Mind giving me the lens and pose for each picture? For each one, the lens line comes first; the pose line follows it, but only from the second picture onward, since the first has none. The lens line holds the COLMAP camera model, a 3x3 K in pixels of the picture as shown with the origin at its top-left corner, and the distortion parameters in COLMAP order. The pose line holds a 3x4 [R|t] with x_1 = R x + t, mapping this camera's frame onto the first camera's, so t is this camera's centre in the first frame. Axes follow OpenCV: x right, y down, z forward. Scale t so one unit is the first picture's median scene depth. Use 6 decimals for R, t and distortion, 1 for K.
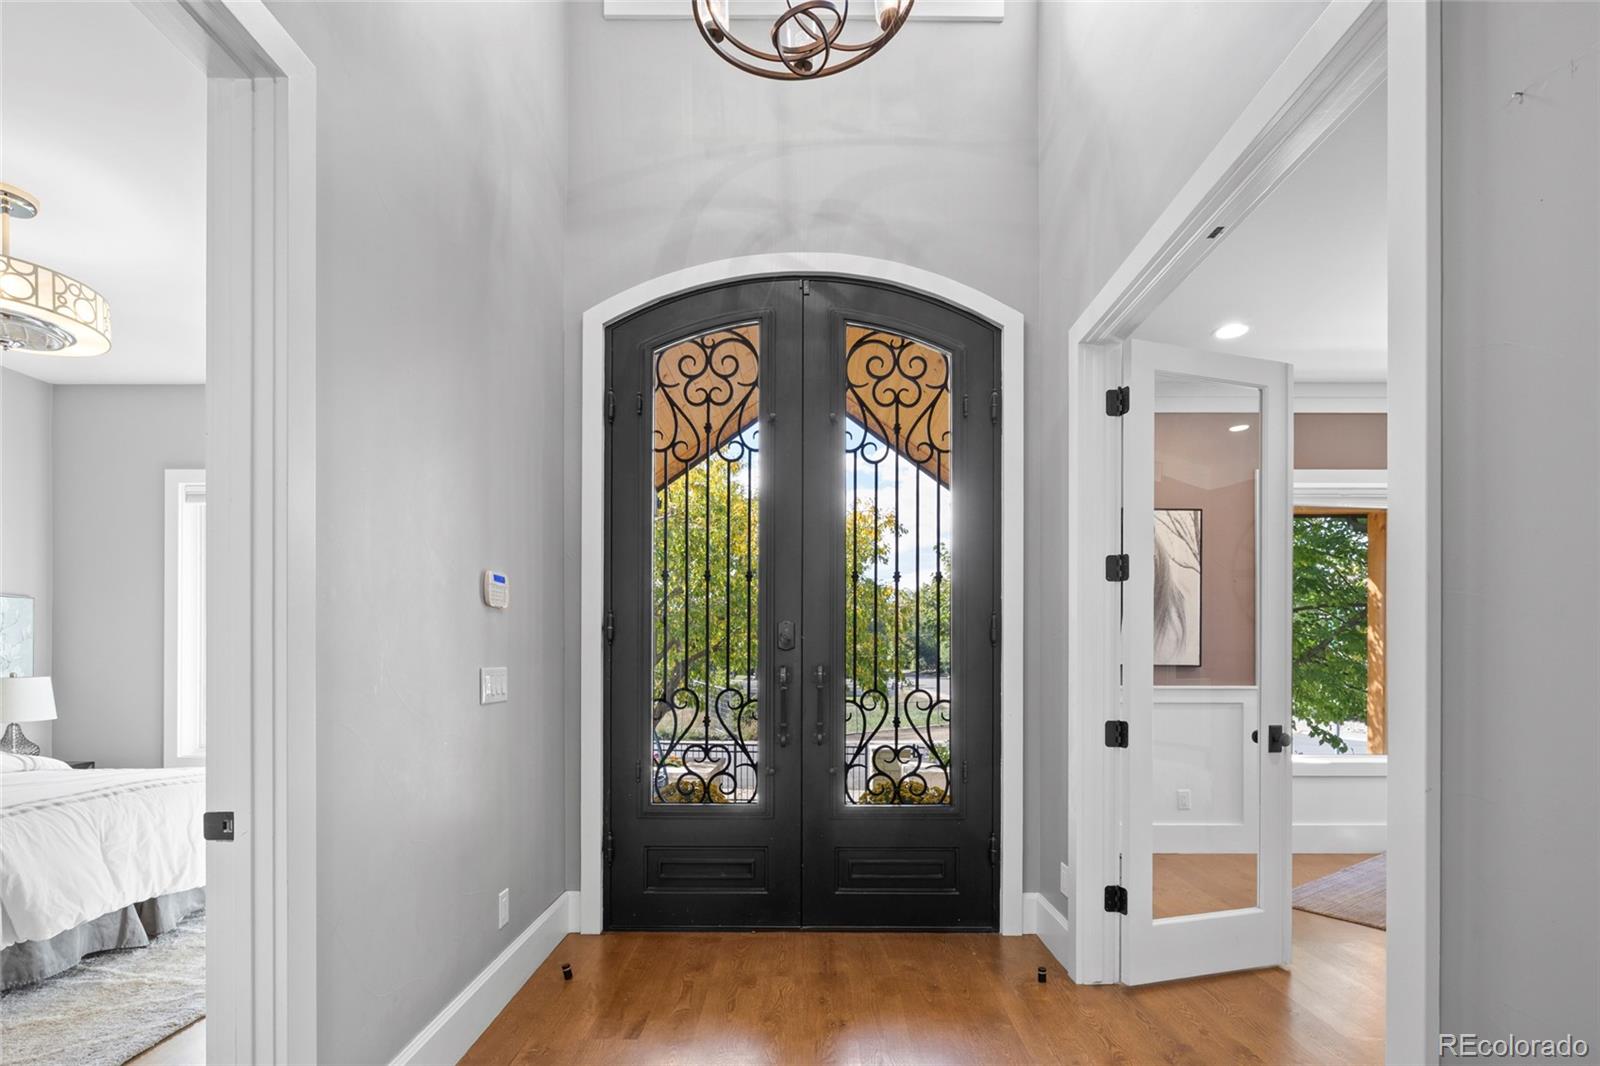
lens RADIAL K [[718.7, 0, 812.1], [0, 718.7, 657.8], [0, 0, 1]] dist [-0.018464, 0.001662]
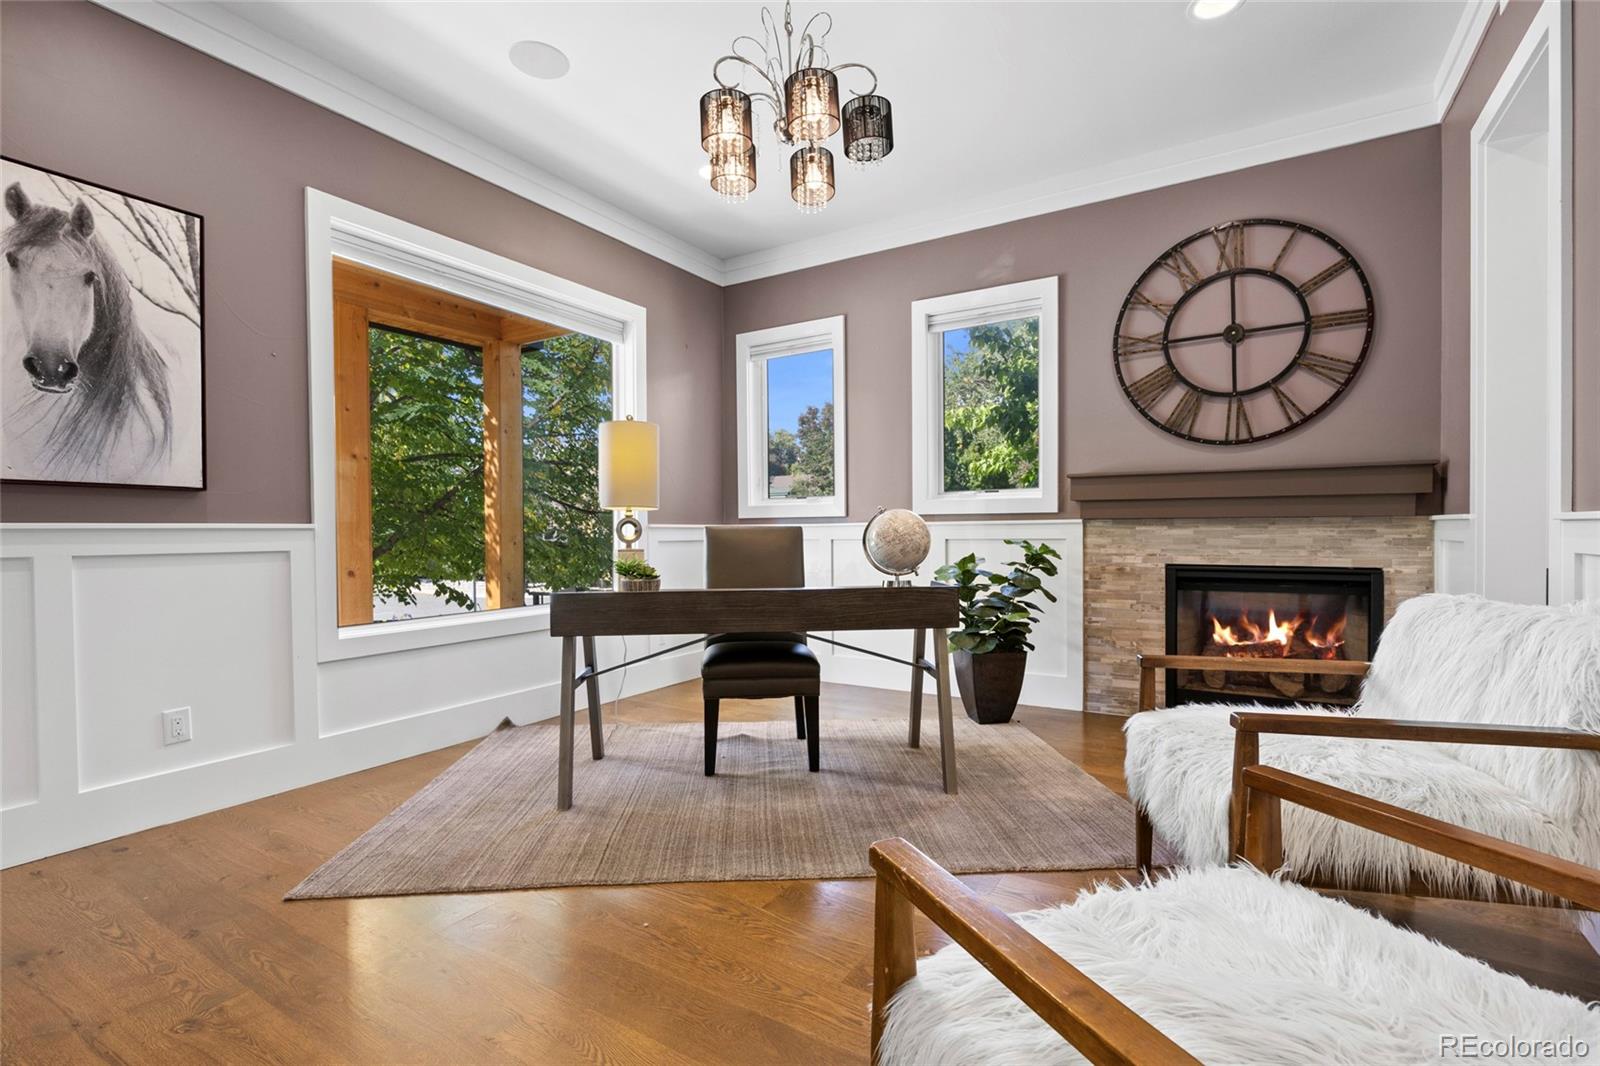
lens RADIAL K [[718.7, 0, 800.5], [0, 718.7, 534.7], [0, 0, 1]] dist [-0.018464, 0.001662]
pose [[0.497793, -0.020419, 0.867056, 0.284958], [0.010851, 0.999791, 0.017315, 0.043498], [-0.867228, 0.000789, 0.497910, 0.297630]]
